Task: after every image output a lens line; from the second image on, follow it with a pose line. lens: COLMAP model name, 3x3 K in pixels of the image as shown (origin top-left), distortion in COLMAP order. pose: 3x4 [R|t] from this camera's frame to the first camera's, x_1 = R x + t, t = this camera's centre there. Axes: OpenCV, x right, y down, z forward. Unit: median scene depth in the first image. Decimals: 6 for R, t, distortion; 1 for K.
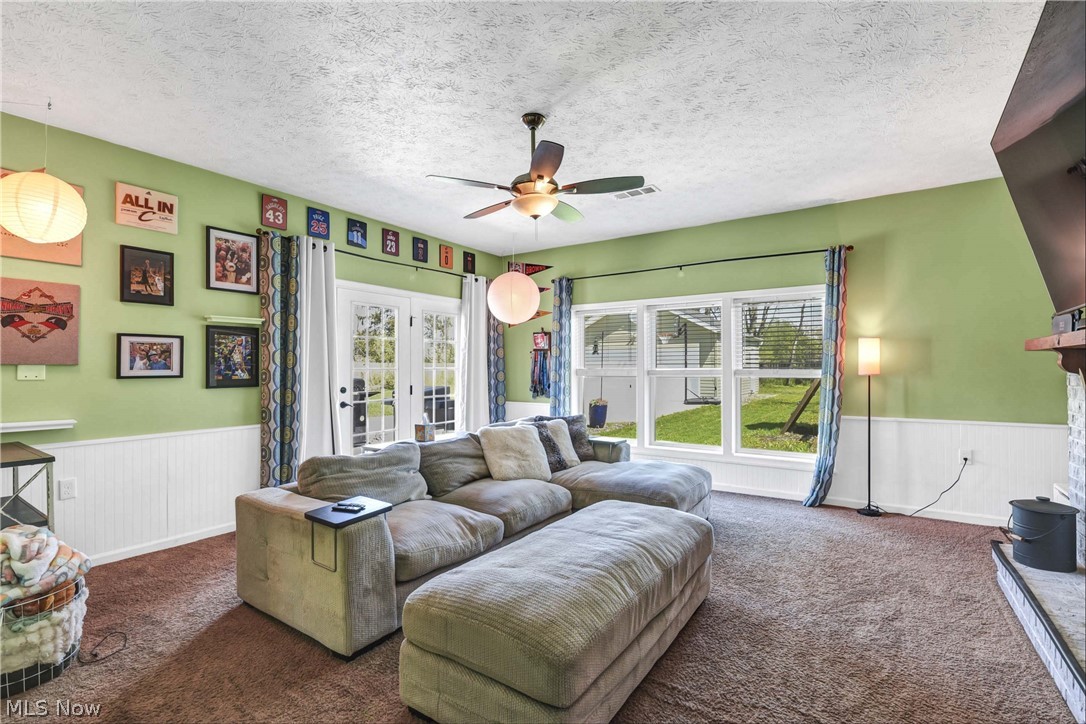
lens RADIAL K [[481.1, 0, 535.4], [0, 481.1, 366.3], [0, 0, 1]] dist [-0.007997, -0.003952]
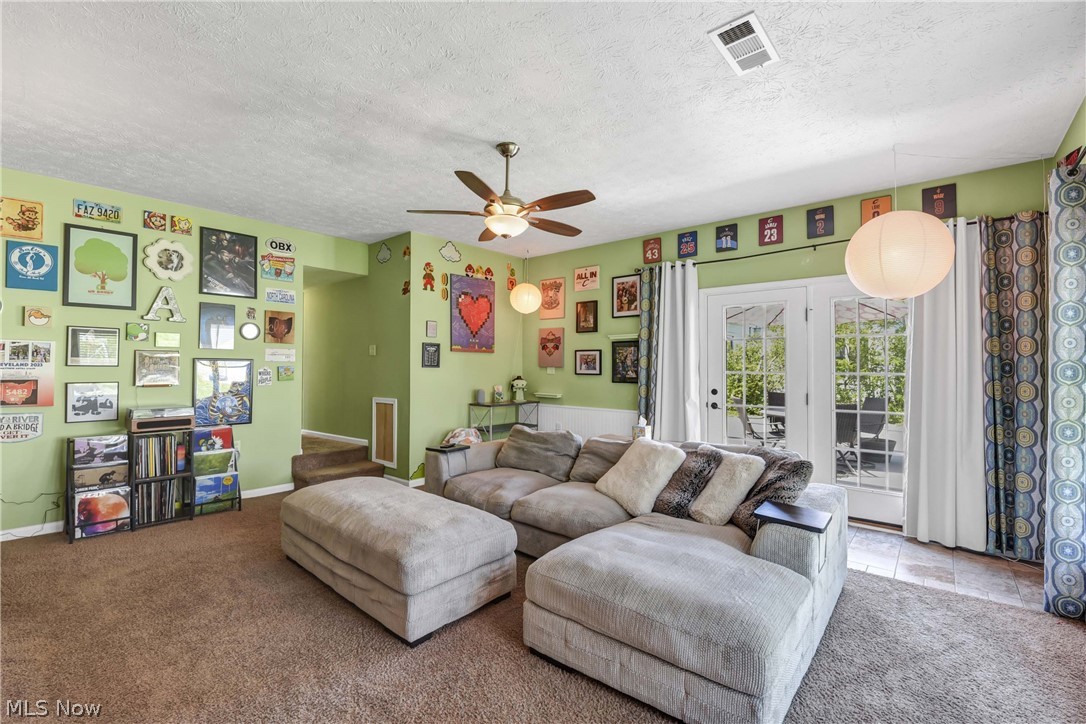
lens RADIAL K [[481.1, 0, 537.8], [0, 481.1, 362.9], [0, 0, 1]] dist [-0.007997, -0.003952]
pose [[-0.121408, -0.001139, -0.992602, 0.836101], [-0.001435, 0.999998, -0.000972, -0.014677], [0.992602, 0.001306, -0.121410, 0.895032]]
